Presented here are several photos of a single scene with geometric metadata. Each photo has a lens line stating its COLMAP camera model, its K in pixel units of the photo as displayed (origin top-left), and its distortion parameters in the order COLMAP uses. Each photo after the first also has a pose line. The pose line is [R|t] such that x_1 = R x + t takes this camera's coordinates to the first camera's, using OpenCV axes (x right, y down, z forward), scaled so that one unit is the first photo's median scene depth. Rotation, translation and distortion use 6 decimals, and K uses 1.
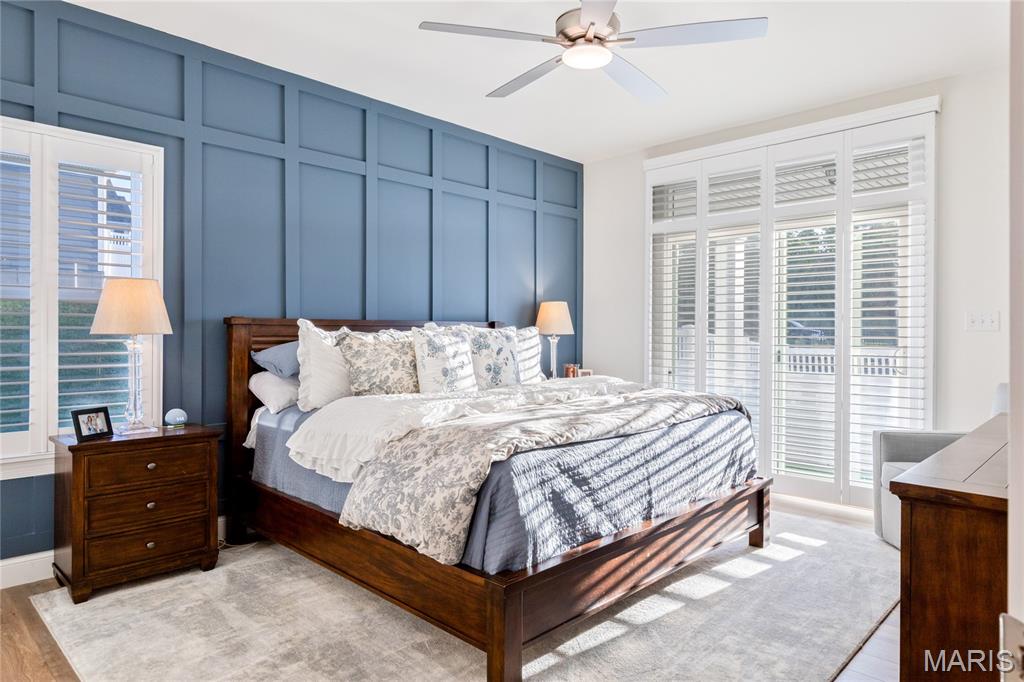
lens RADIAL K [[633.9, 0, 505.0], [0, 633.9, 341.4], [0, 0, 1]] dist [0.000029, -0.001242]
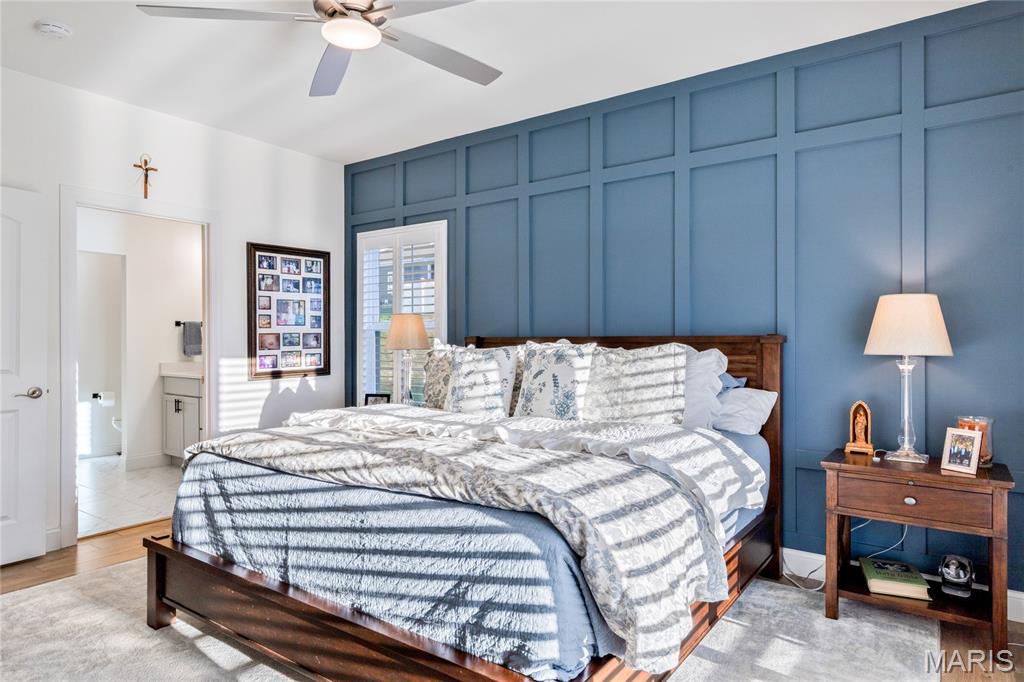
lens RADIAL K [[613.7, 0, 506.5], [0, 613.7, 331.2], [0, 0, 1]] dist [0.002398, 0.000750]
pose [[0.143989, -0.018919, -0.989398, 1.061133], [-0.011266, 0.999721, -0.020756, -0.030794], [0.989515, 0.014135, 0.143736, 1.161148]]
